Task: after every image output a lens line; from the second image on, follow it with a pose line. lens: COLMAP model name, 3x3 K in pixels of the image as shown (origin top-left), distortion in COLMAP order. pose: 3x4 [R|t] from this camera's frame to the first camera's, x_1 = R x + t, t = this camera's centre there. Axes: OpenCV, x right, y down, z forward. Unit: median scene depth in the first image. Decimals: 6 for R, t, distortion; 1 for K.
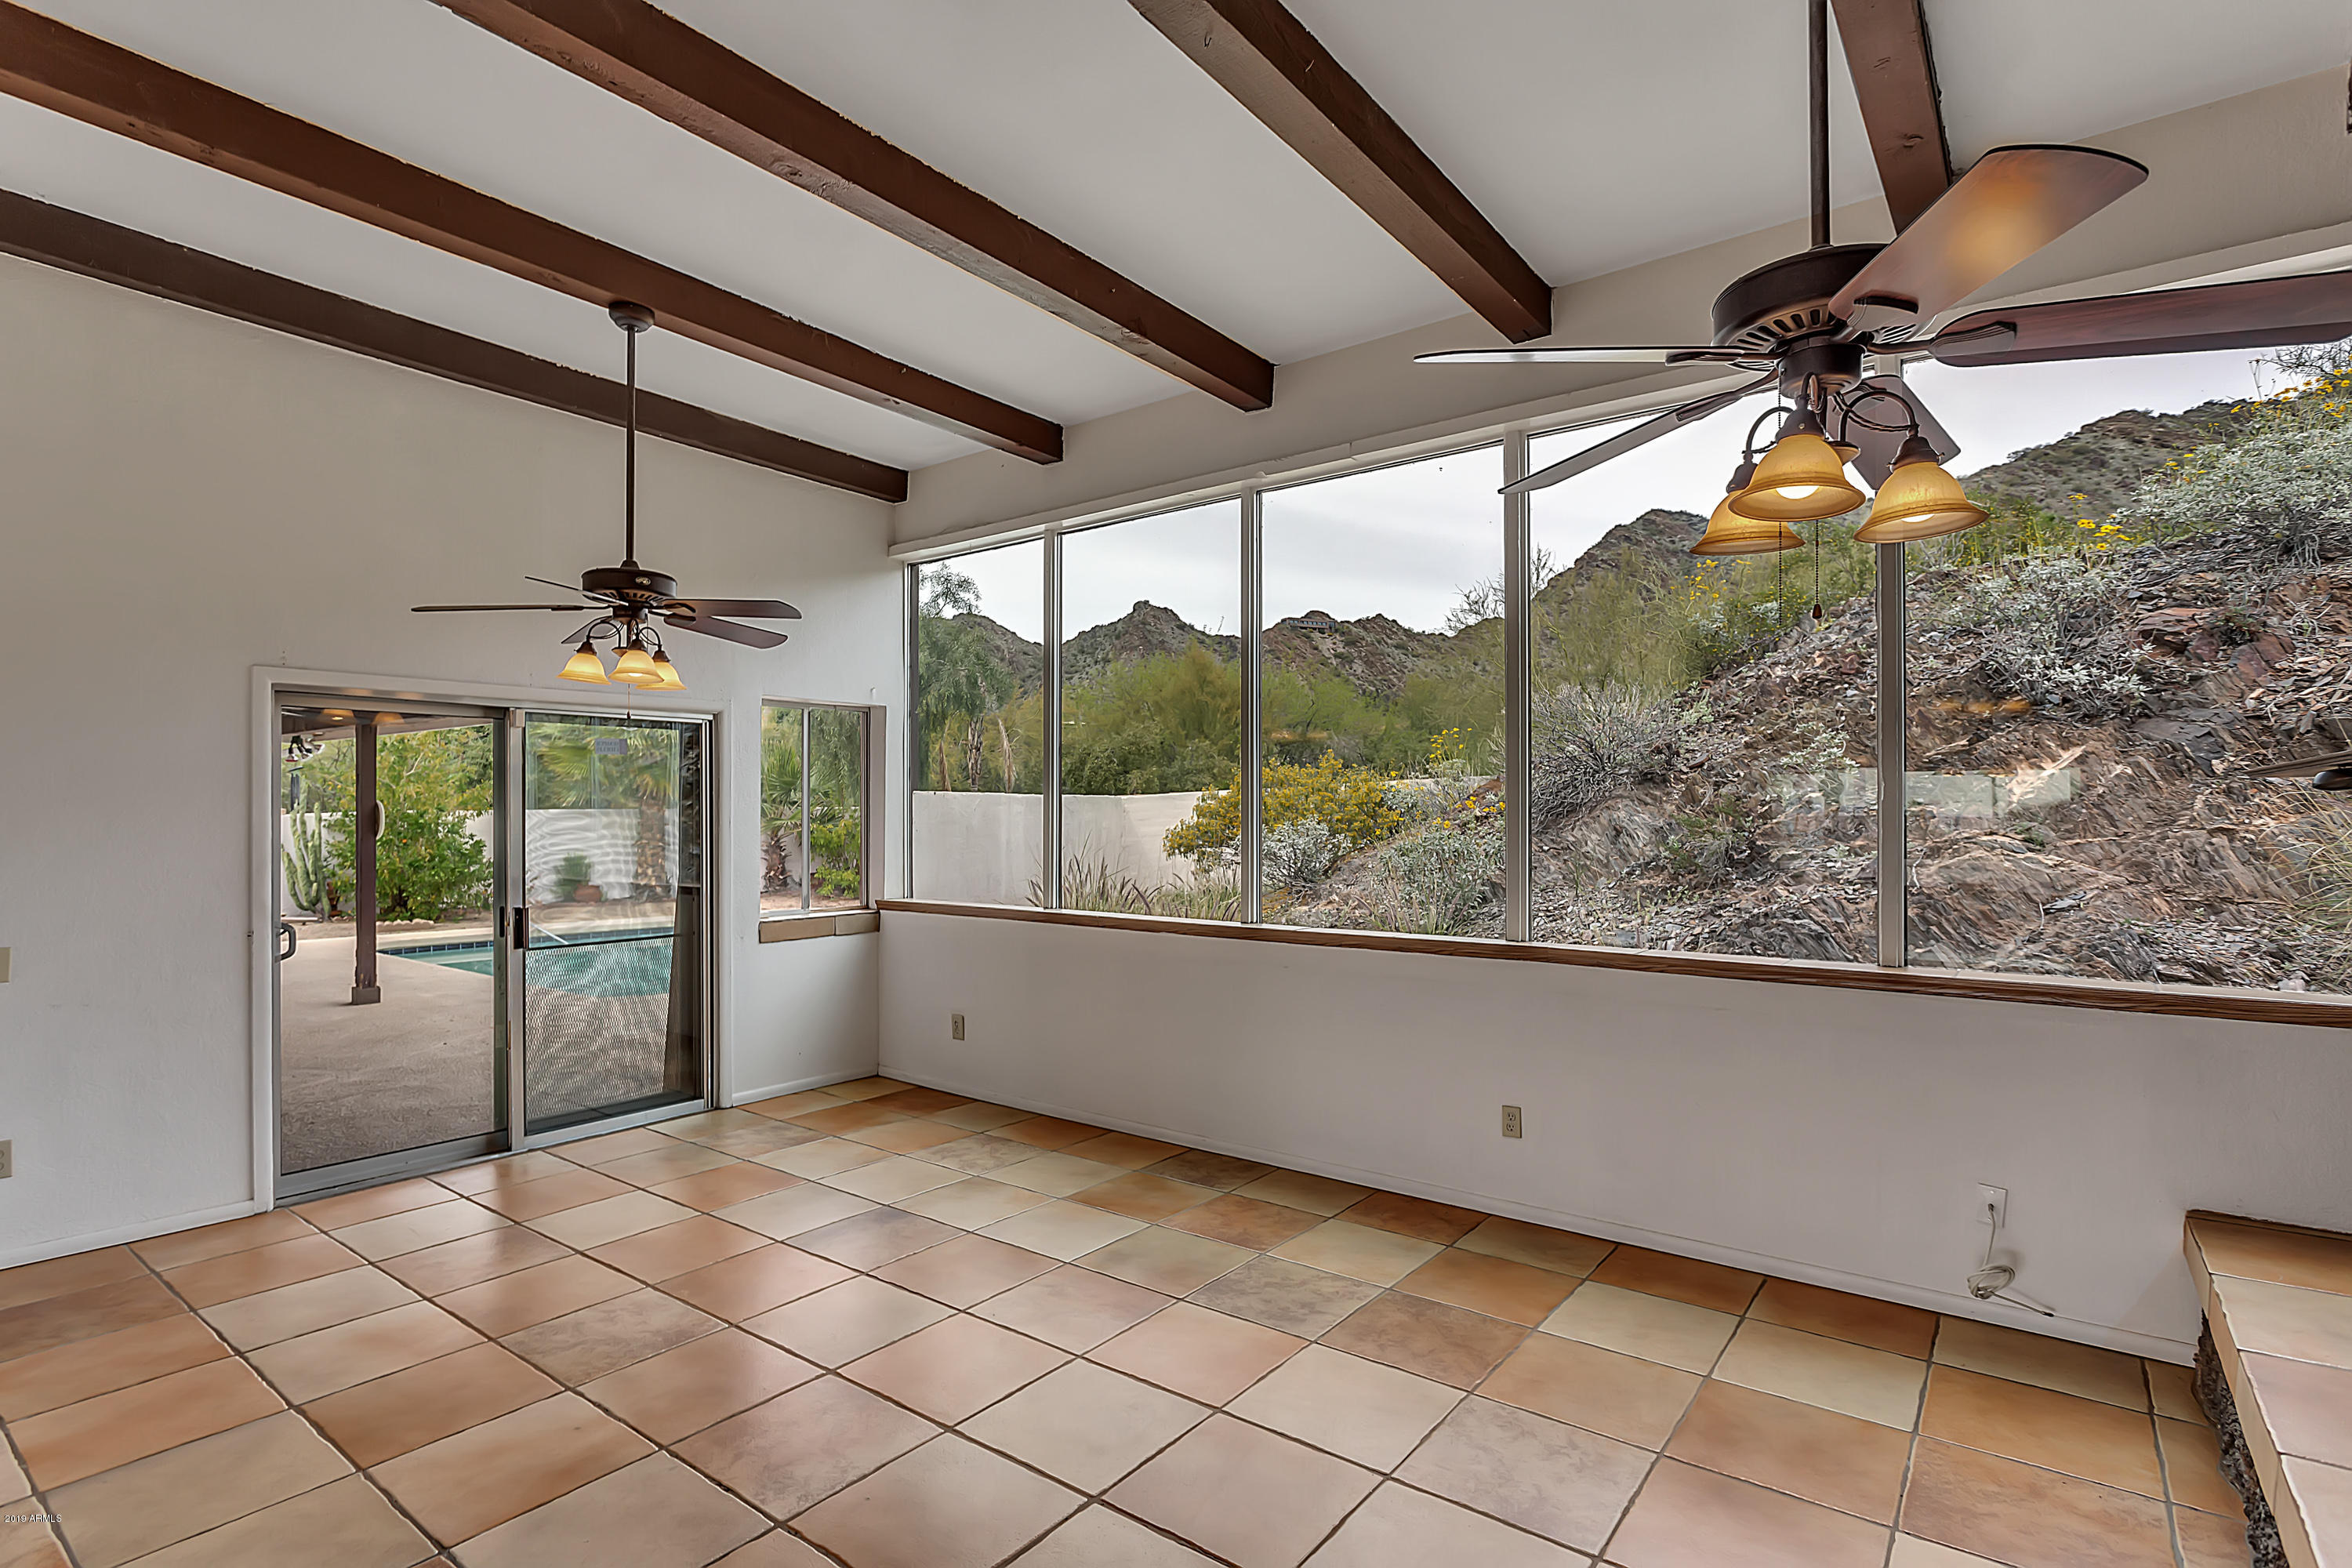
lens RADIAL K [[1132.0, 0, 1167.2], [0, 1132.0, 815.9], [0, 0, 1]] dist [0.000912, 0.000689]
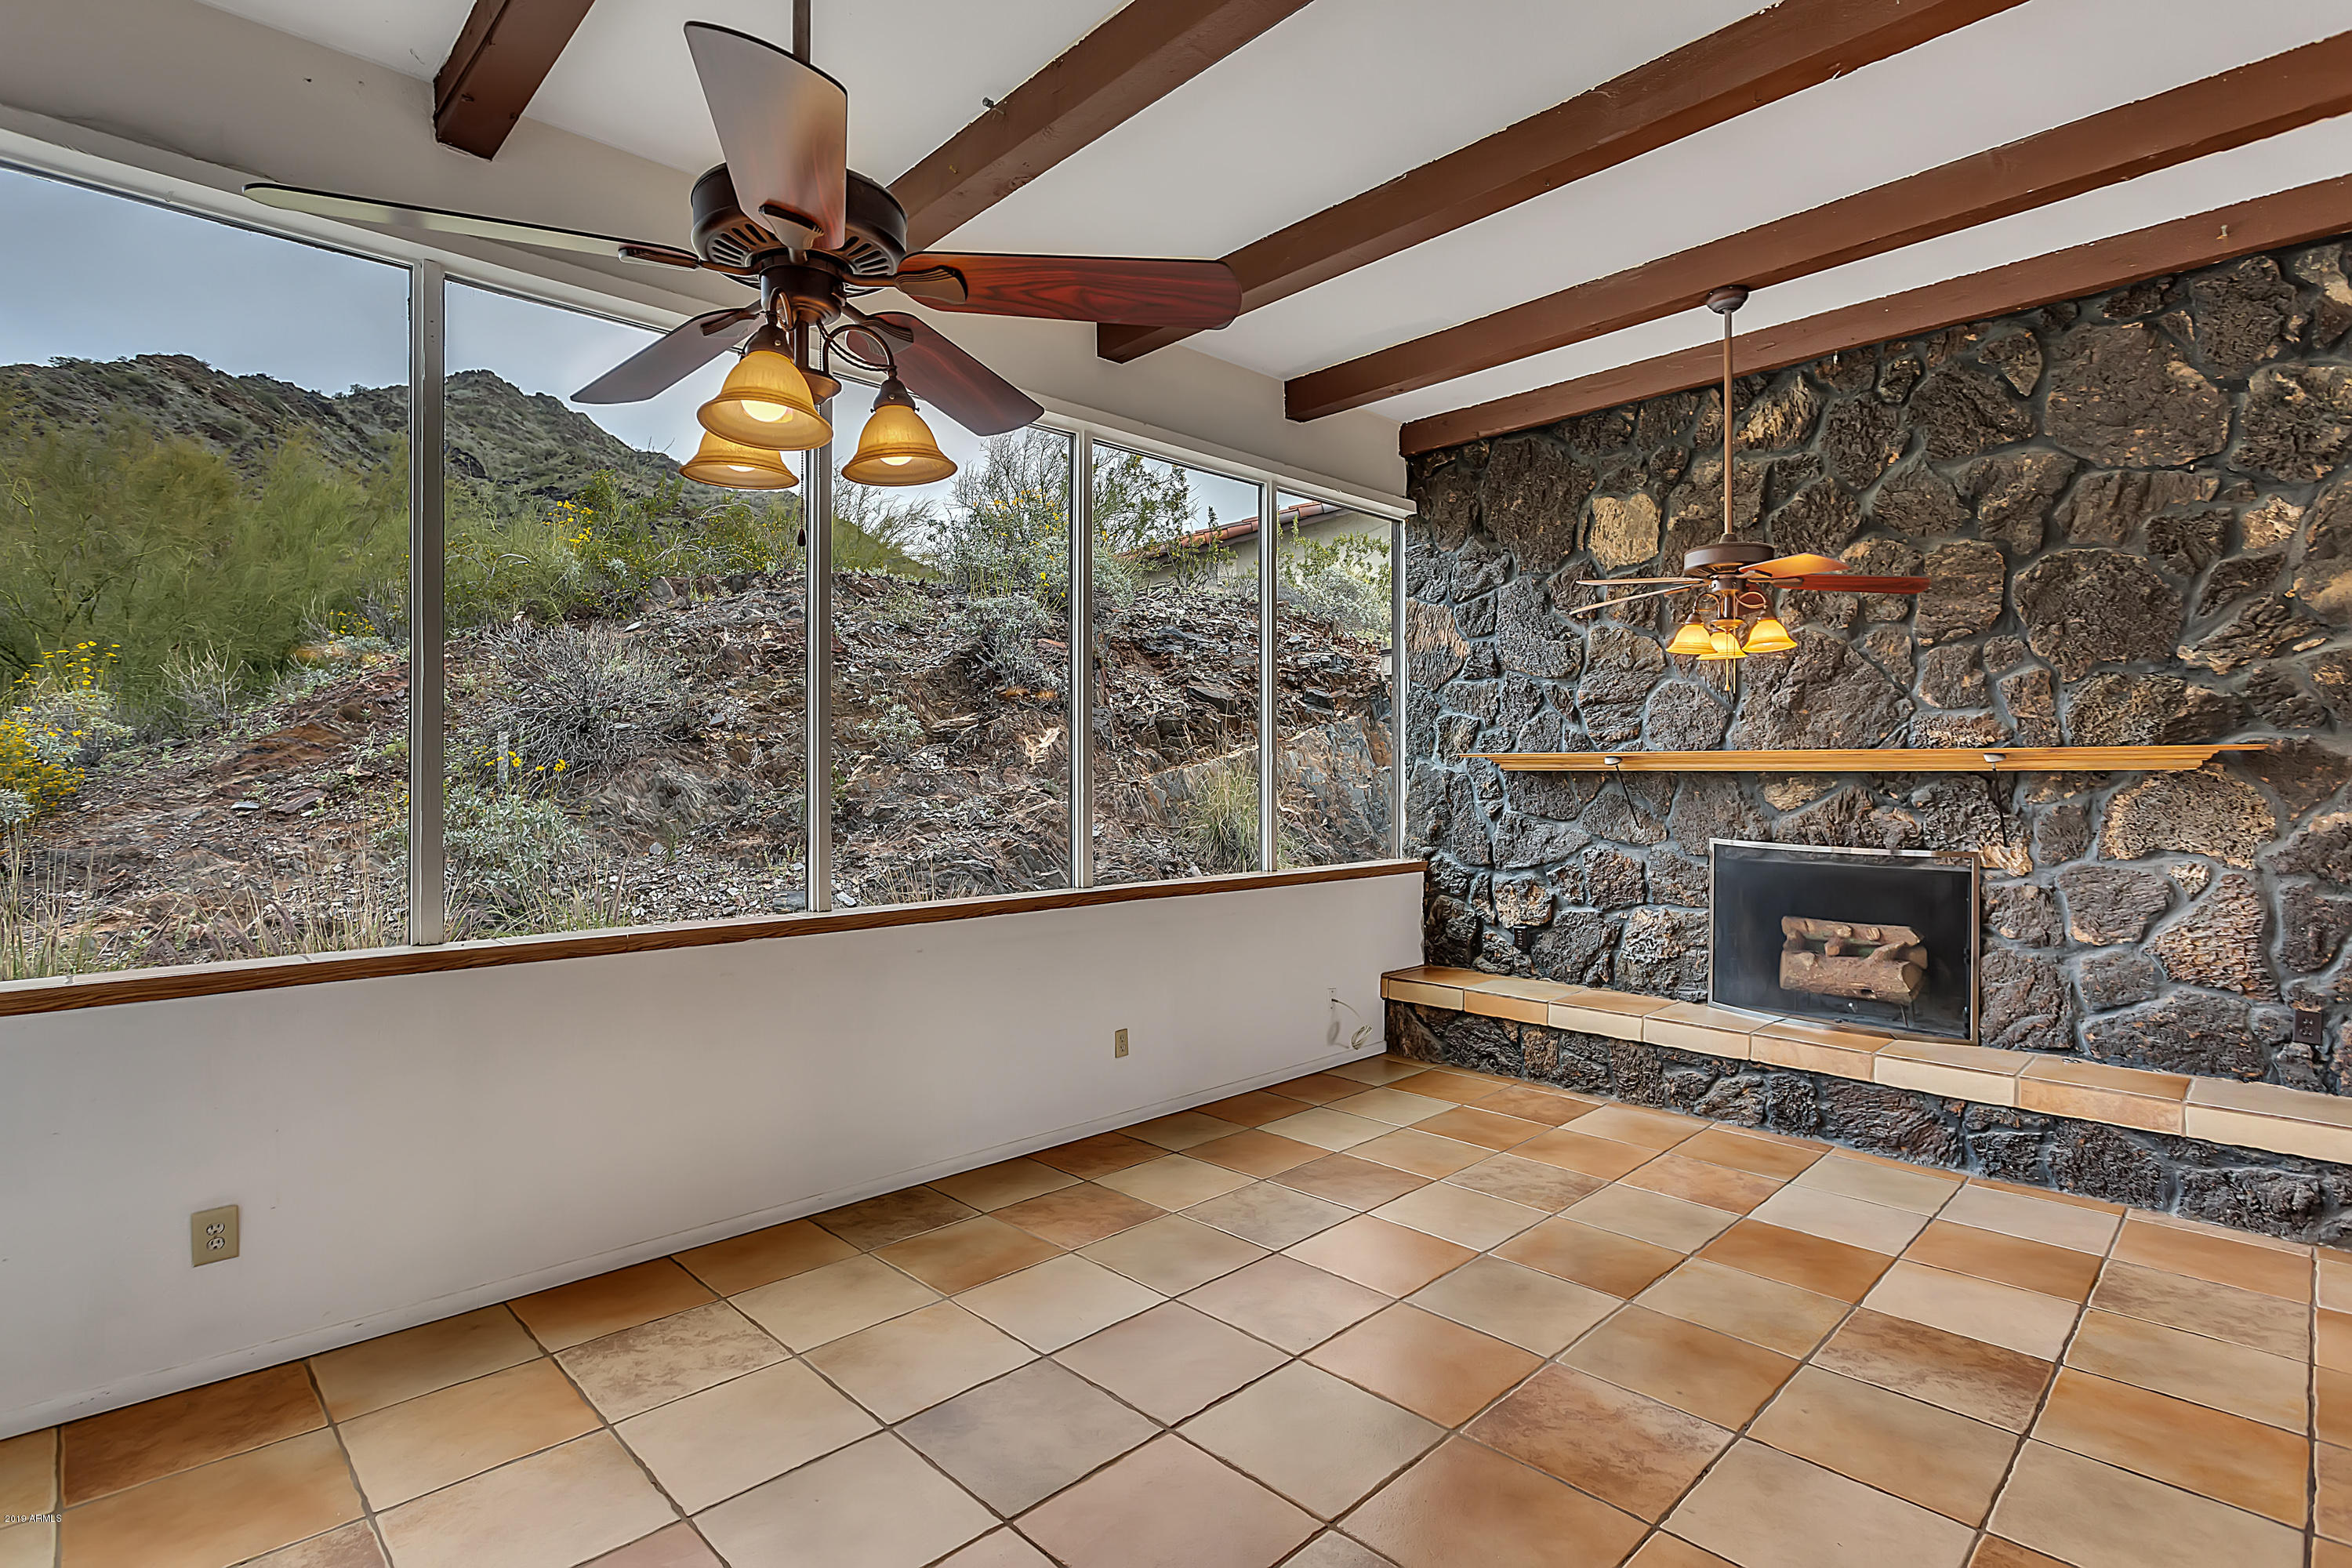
lens RADIAL K [[1159.5, 0, 1189.6], [0, 1159.5, 780.5], [0, 0, 1]] dist [-0.002153, 0.000099]
pose [[0.142135, -0.006410, 0.989827, -0.603572], [0.000915, 0.999979, 0.006344, -0.001749], [-0.989847, 0.000004, 0.142138, 0.546764]]
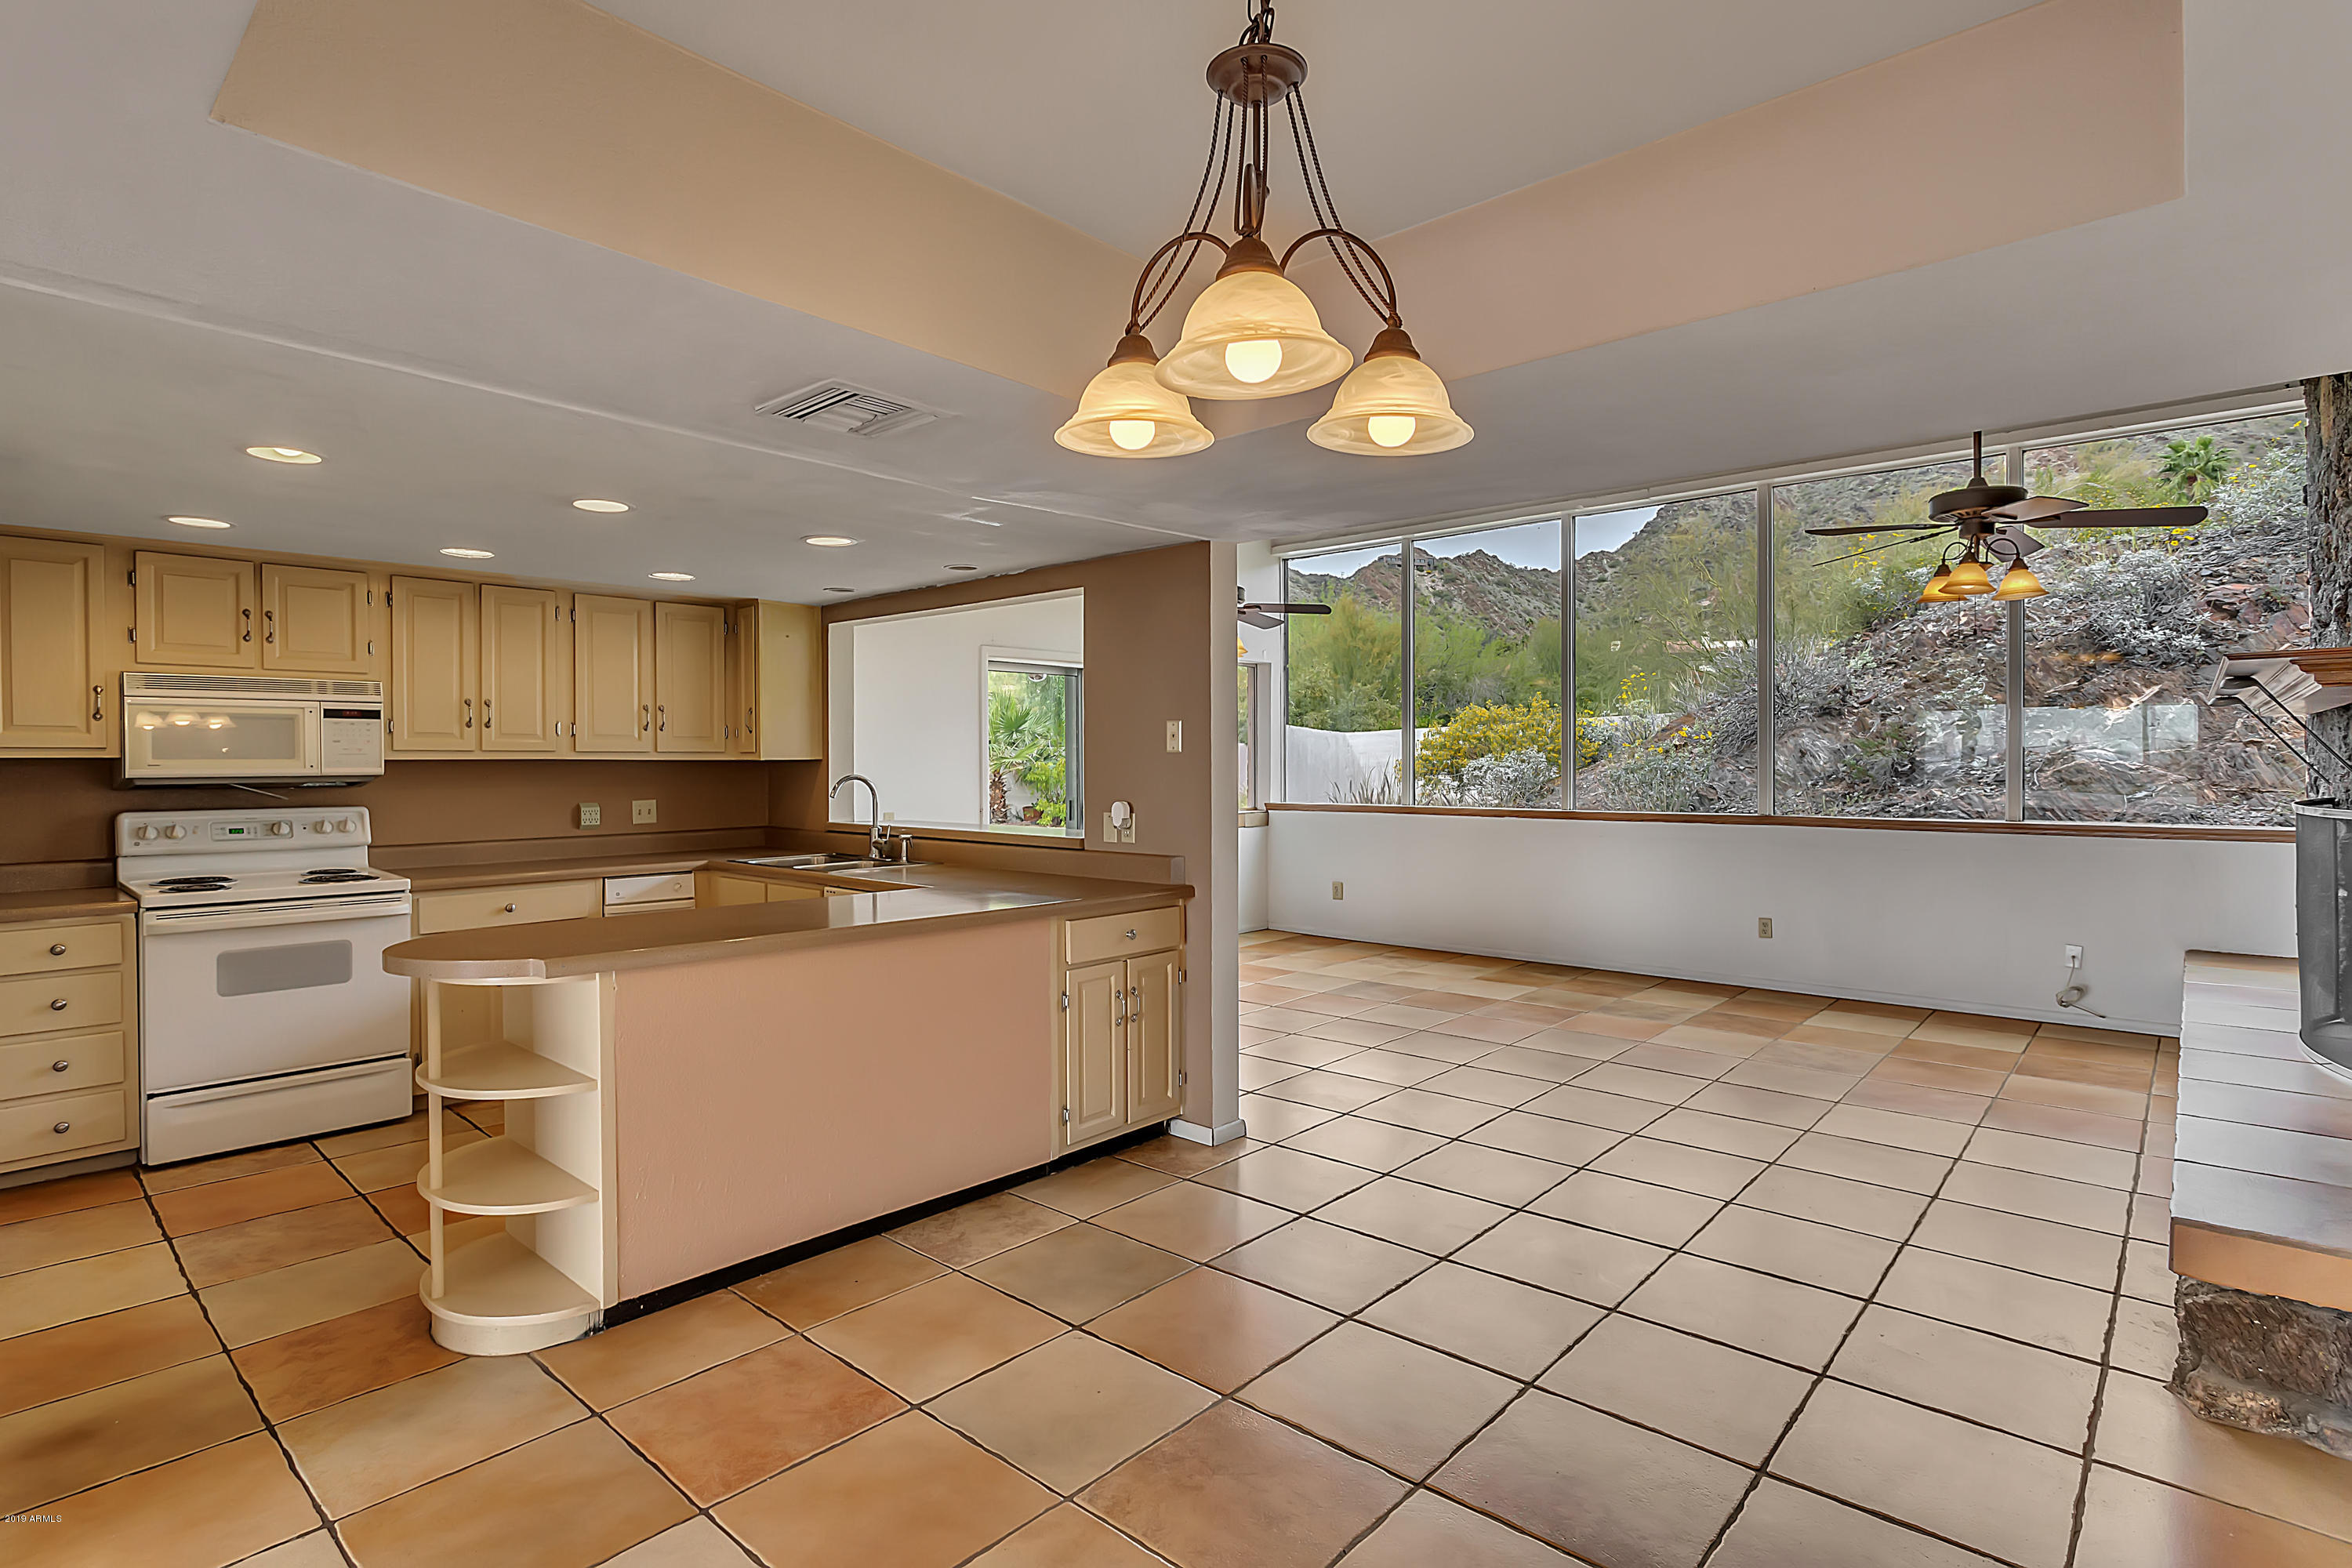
lens RADIAL K [[1159.5, 0, 1189.6], [0, 1159.5, 780.5], [0, 0, 1]] dist [-0.002153, 0.000099]
pose [[0.998178, -0.004921, -0.060143, -0.278917], [0.005913, 0.999849, 0.016317, 0.023727], [0.060054, -0.016643, 0.998056, -0.459853]]
